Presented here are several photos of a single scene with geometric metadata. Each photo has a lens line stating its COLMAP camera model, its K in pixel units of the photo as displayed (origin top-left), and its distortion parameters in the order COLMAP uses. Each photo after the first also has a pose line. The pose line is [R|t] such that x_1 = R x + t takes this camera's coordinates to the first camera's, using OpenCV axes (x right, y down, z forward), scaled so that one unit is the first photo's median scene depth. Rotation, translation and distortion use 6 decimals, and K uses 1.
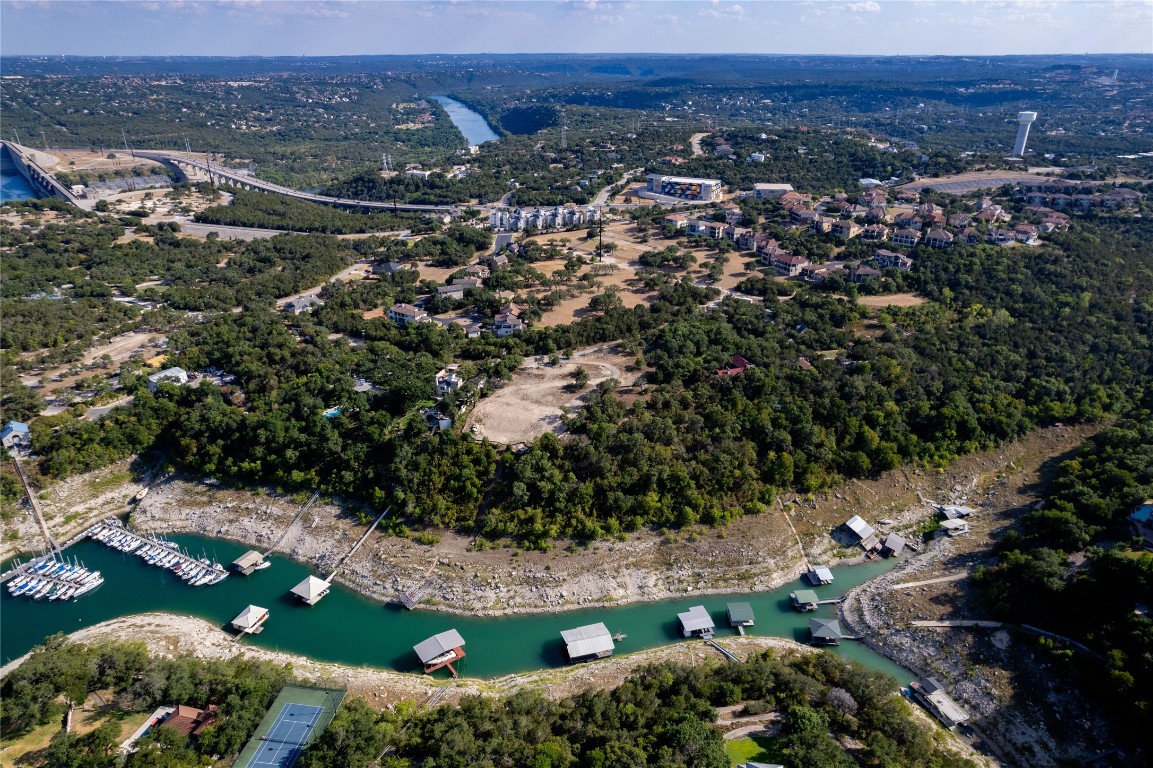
lens RADIAL K [[744.4, 0, 585.3], [0, 744.4, 396.2], [0, 0, 1]] dist [-0.072291, 0.079417]
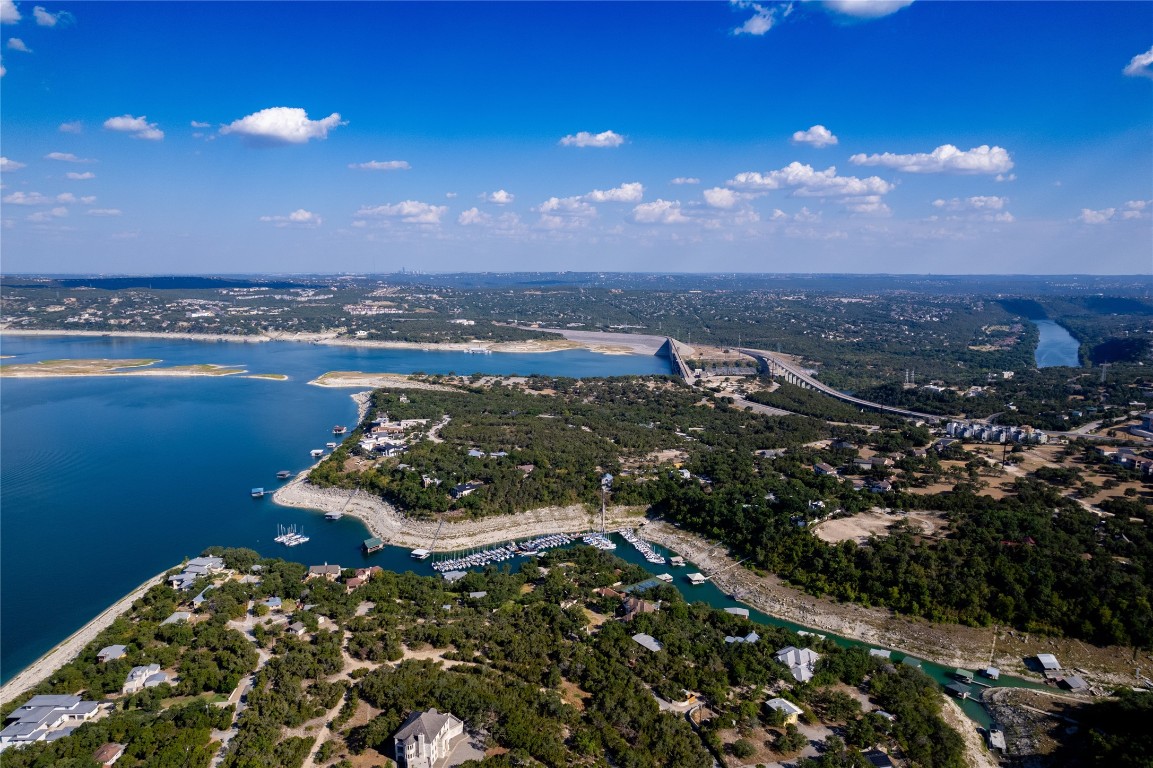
lens RADIAL K [[744.4, 0, 585.9], [0, 744.4, 386.4], [0, 0, 1]] dist [-0.072291, 0.079417]
pose [[0.718281, 0.111024, -0.686838, 0.583137], [-0.297832, 0.941229, -0.159322, 0.156741], [0.628784, 0.319000, 0.709133, -0.598365]]
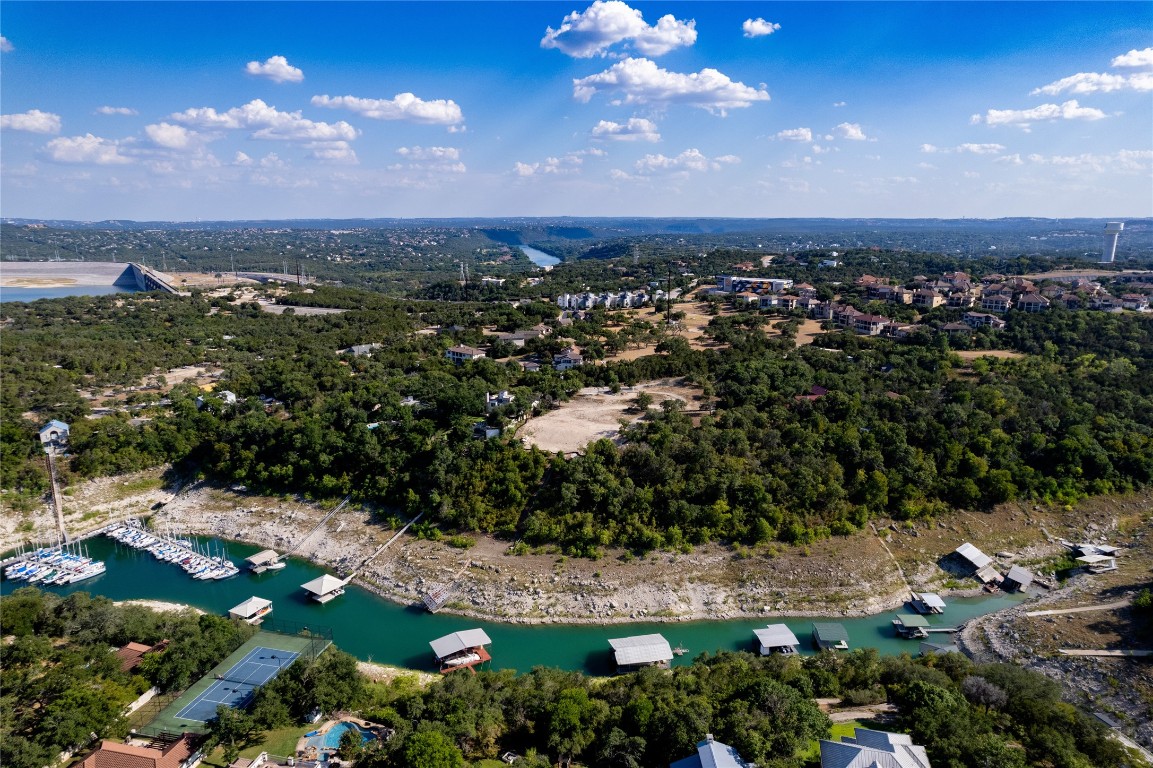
lens RADIAL K [[744.4, 0, 584.6], [0, 744.4, 385.1], [0, 0, 1]] dist [-0.072291, 0.079417]
pose [[0.995160, 0.021132, -0.095967, 0.010645], [-0.041130, 0.976516, -0.211483, 0.169131], [0.089244, 0.214406, 0.972659, 0.108825]]
